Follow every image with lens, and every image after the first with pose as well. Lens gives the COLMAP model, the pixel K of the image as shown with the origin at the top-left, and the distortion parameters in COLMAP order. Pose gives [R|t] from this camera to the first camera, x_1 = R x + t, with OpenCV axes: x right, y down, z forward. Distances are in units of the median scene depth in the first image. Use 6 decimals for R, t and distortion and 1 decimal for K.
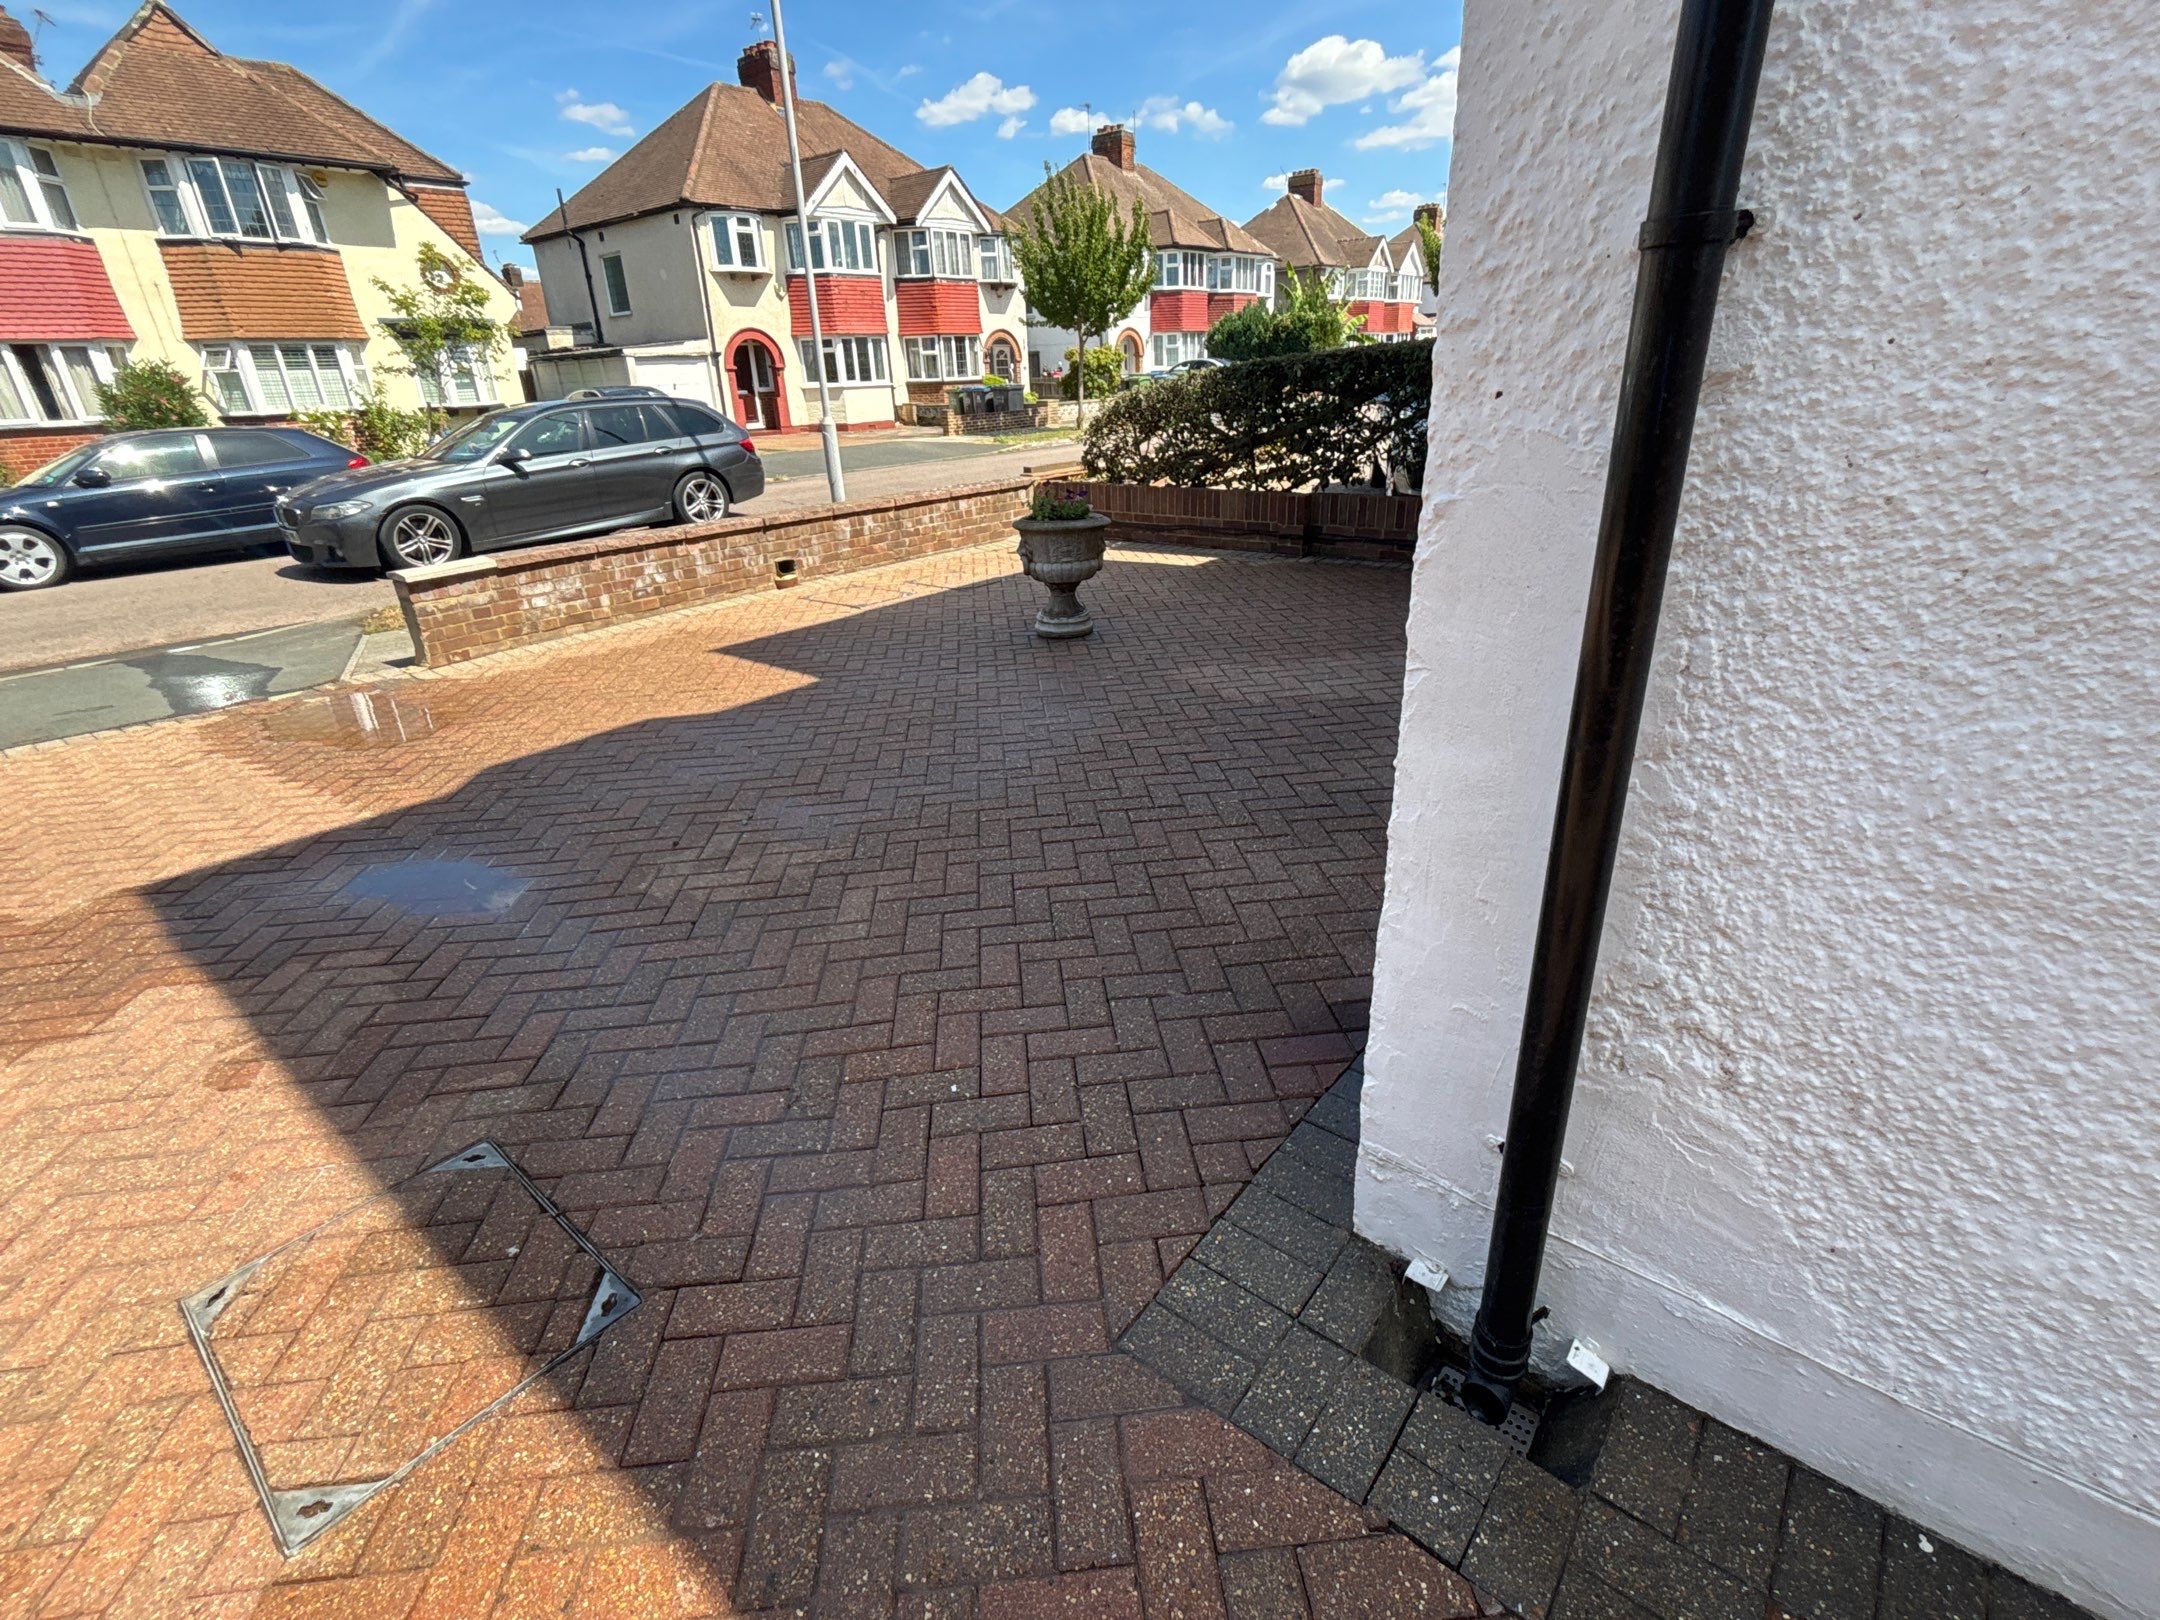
lens RADIAL K [[1000.3, 0, 1072.9], [0, 1000.3, 816.0], [0, 0, 1]] dist [-0.021720, 0.019278]
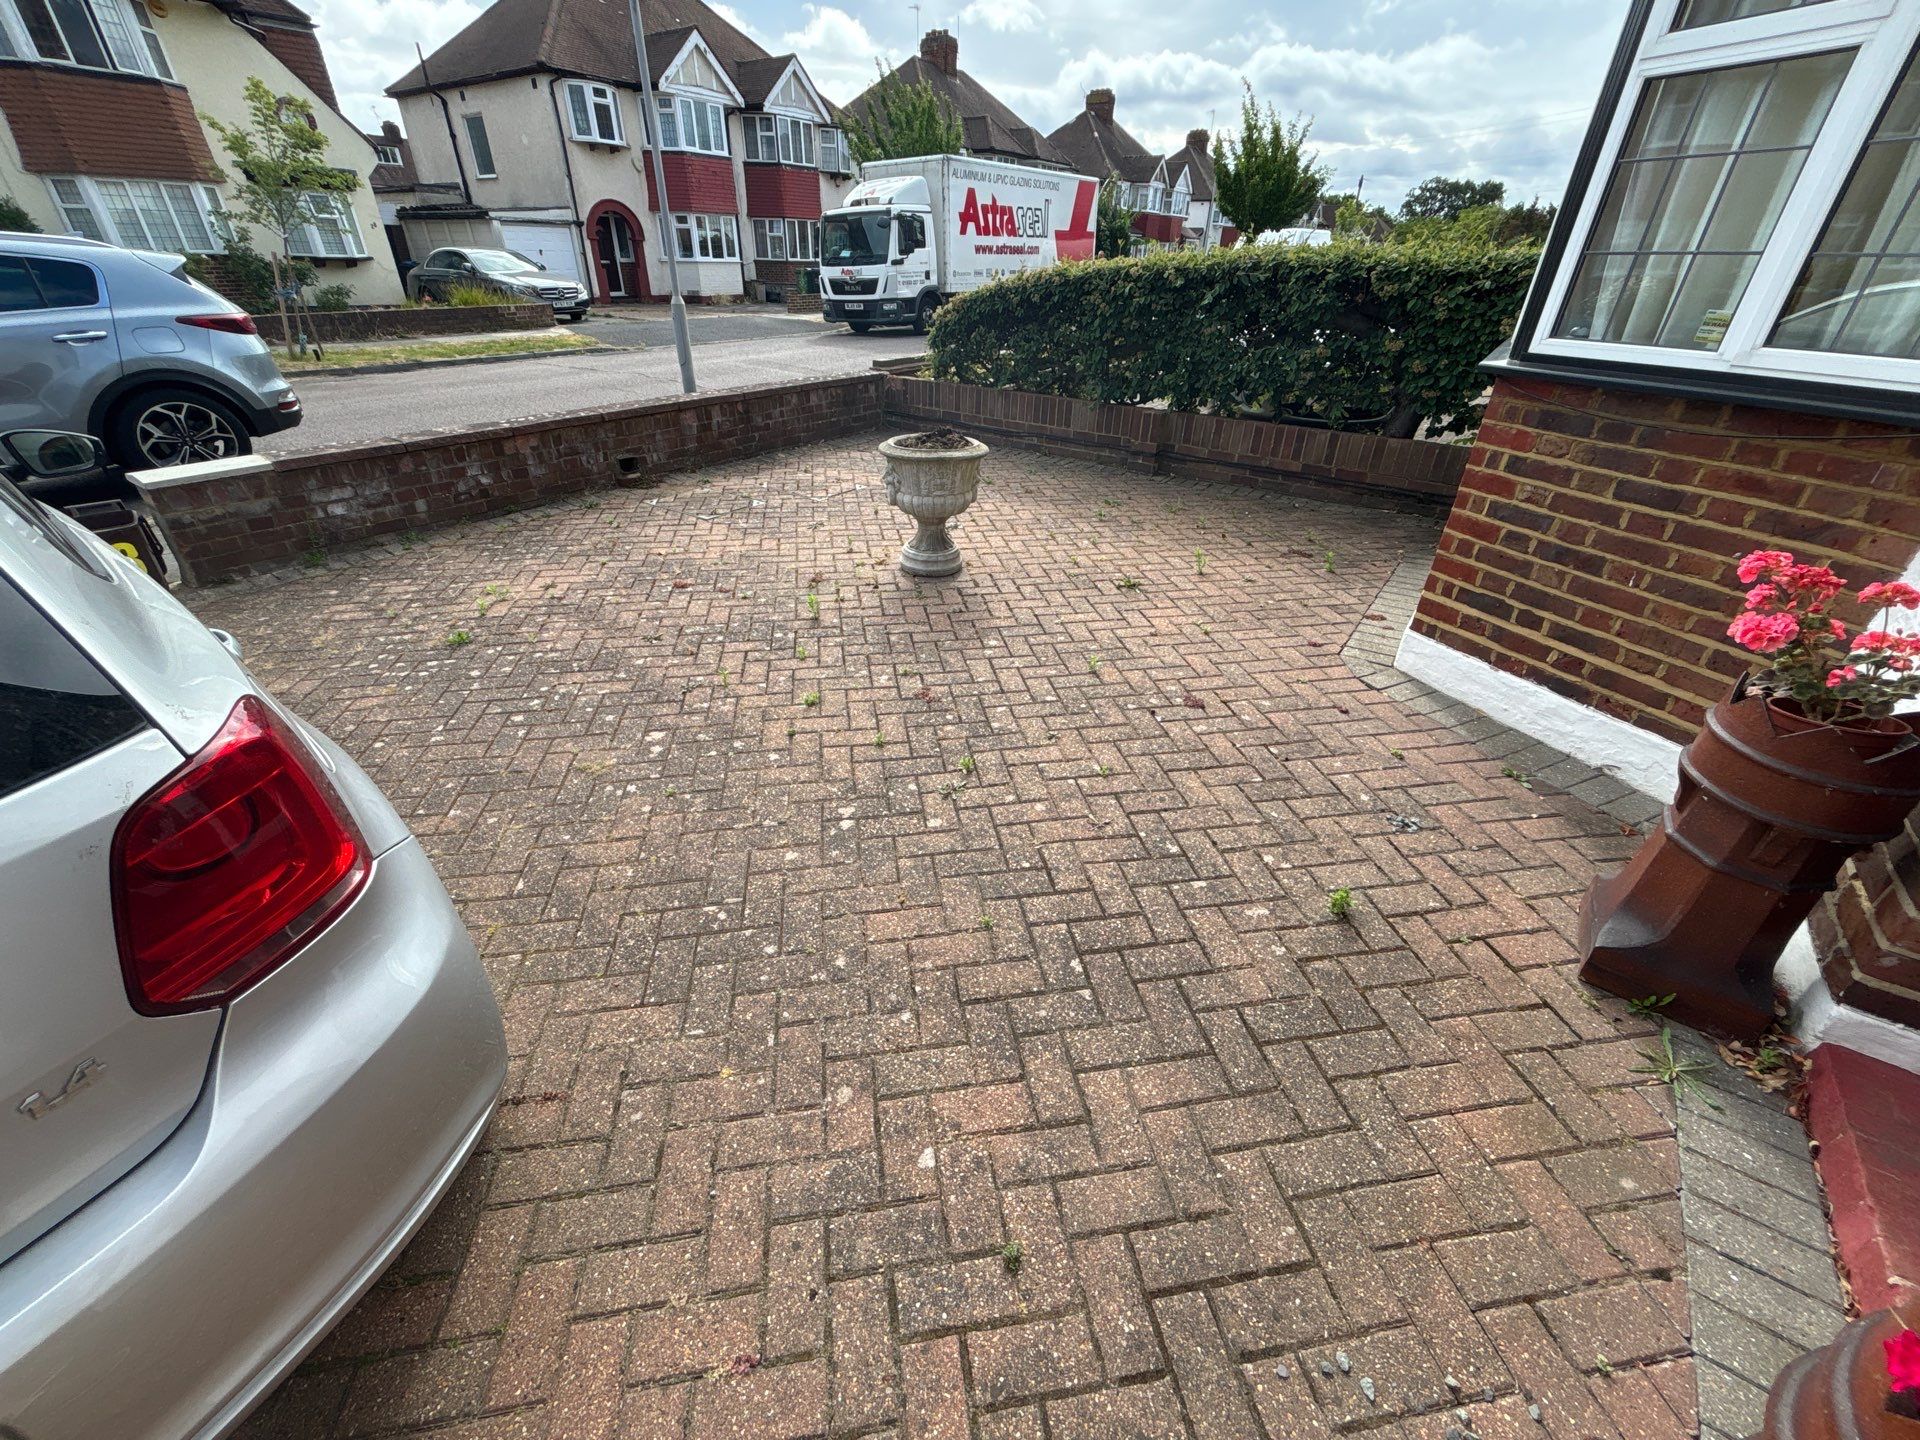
lens RADIAL K [[774.6, 0, 960.0], [0, 774.6, 720.0], [0, 0, 1]] dist [0.000499, 0.000079]
pose [[0.995783, 0.013399, 0.090753, -0.010243], [-0.023789, 0.993151, 0.114390, -0.028391], [-0.088599, -0.116067, 0.989282, 0.057858]]
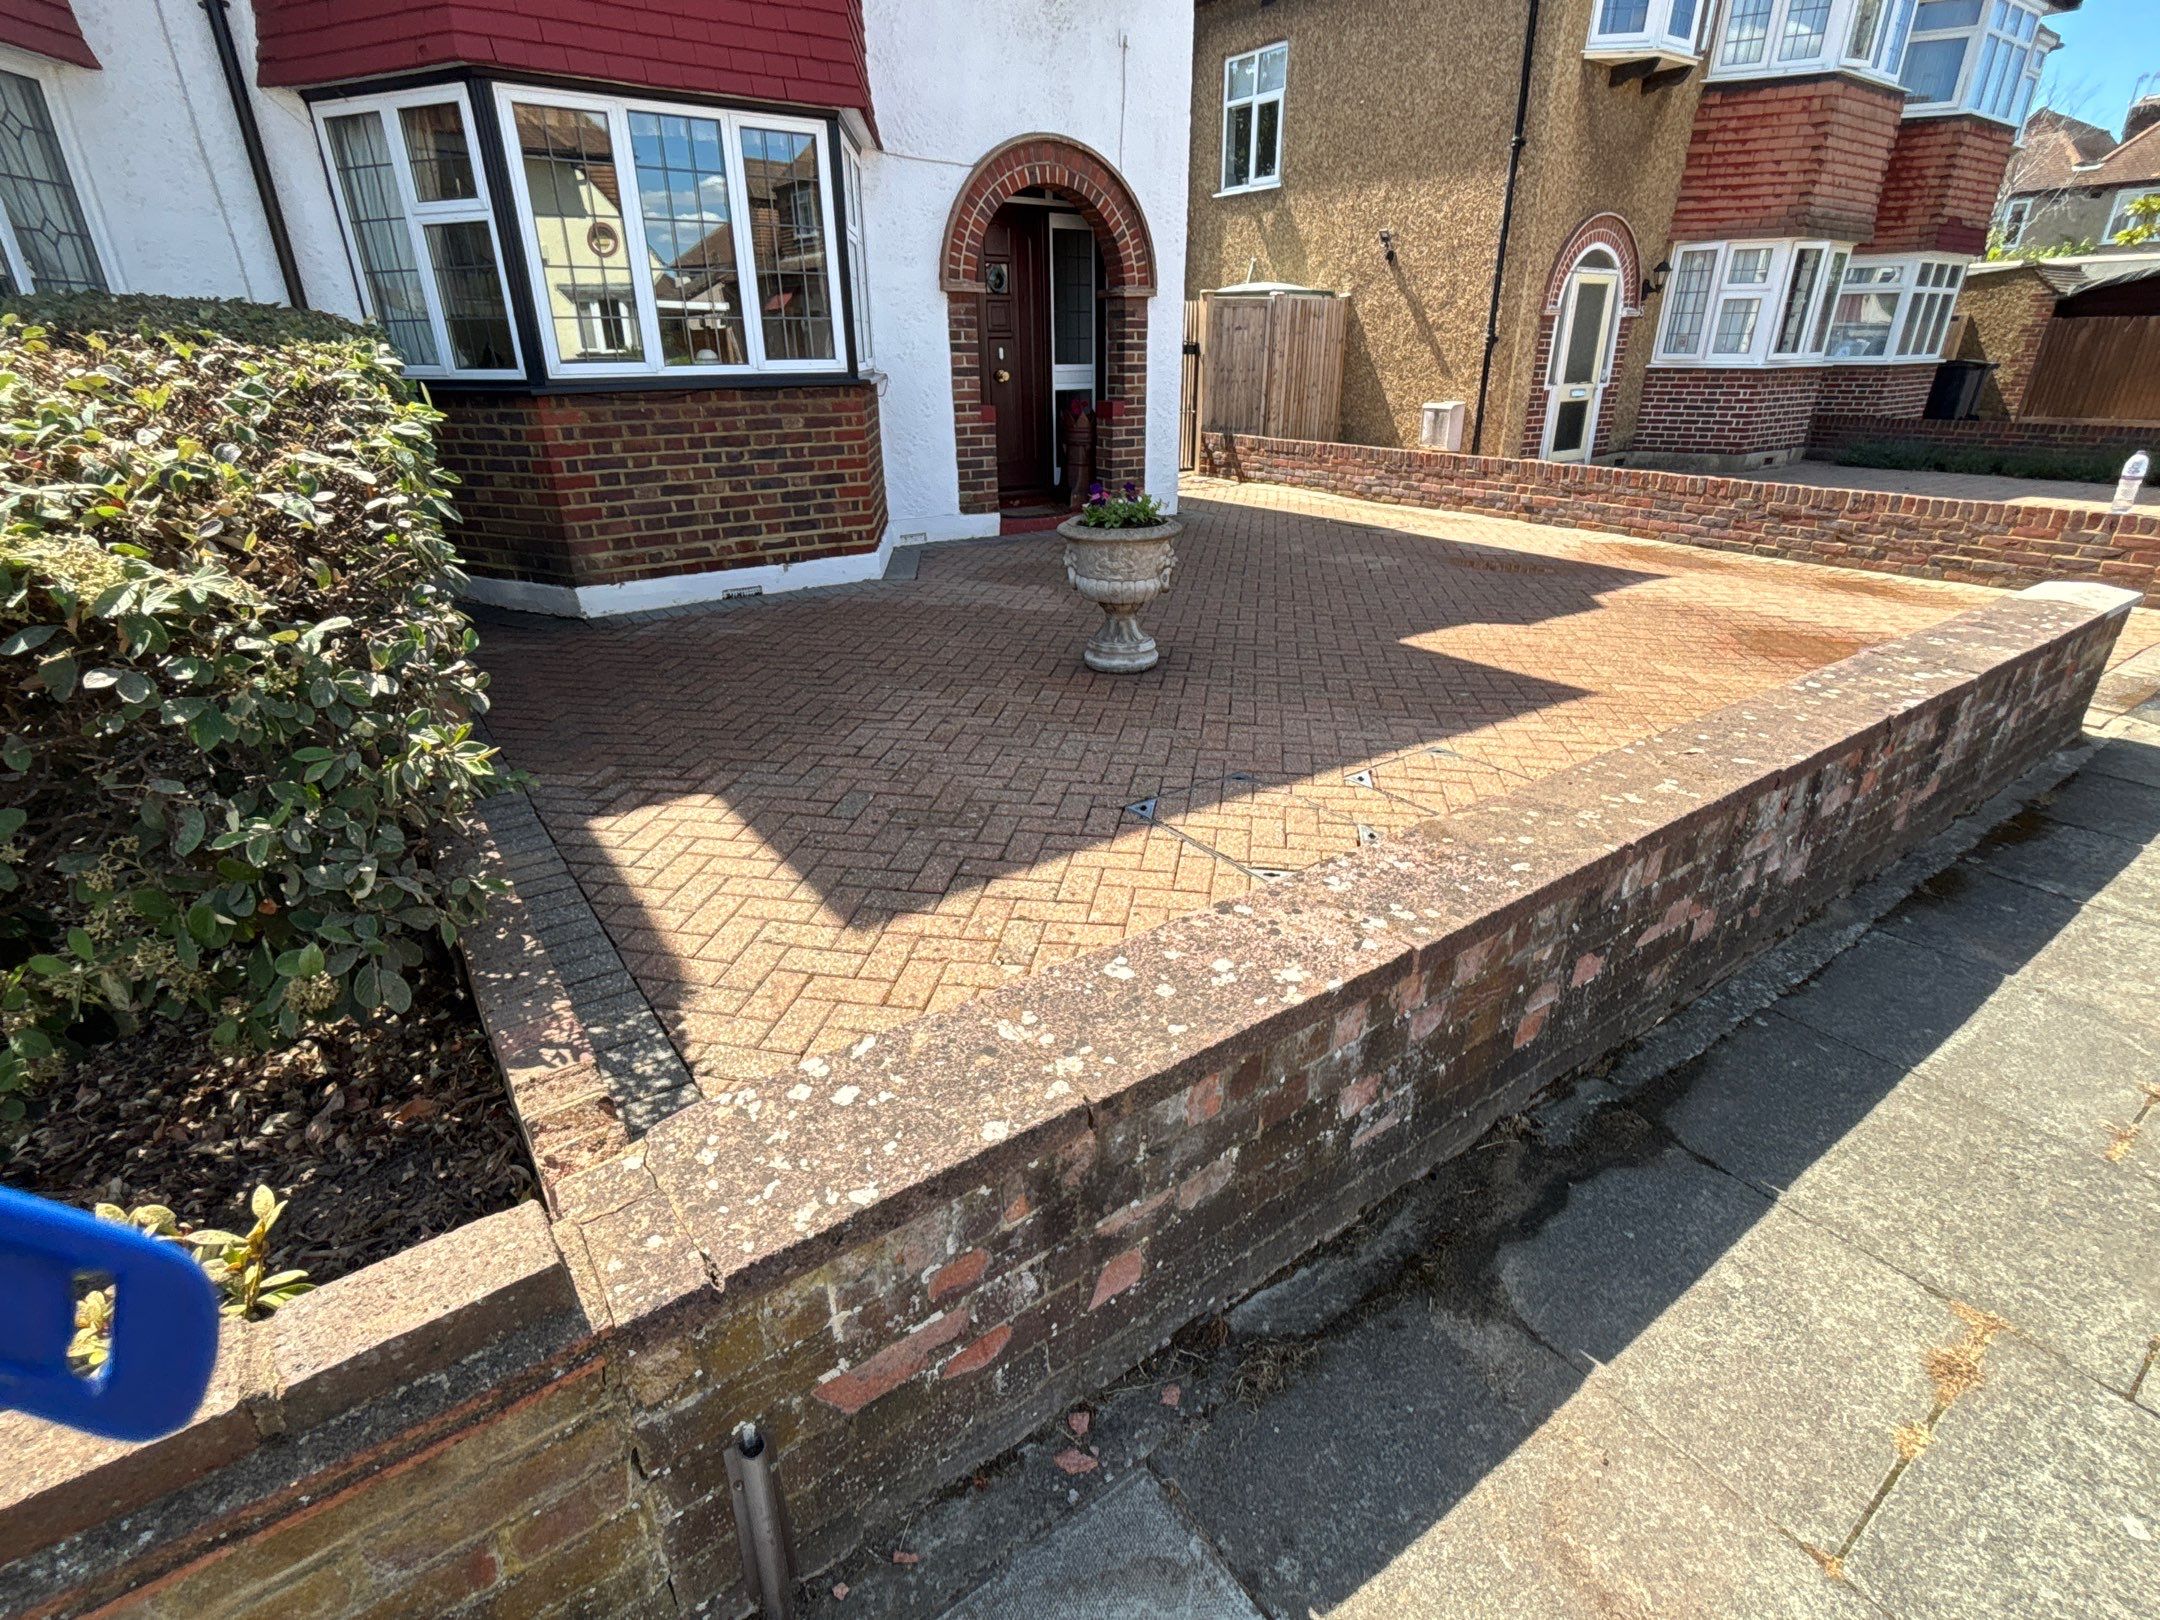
lens RADIAL K [[1063.8, 0, 1092.9], [0, 1063.8, 814.2], [0, 0, 1]] dist [0.002778, 0.000209]
pose [[-0.968412, -0.057976, 0.242521, -0.044435], [0.139816, 0.679071, 0.720634, -0.161223], [-0.206469, 0.731779, -0.649515, 0.366734]]
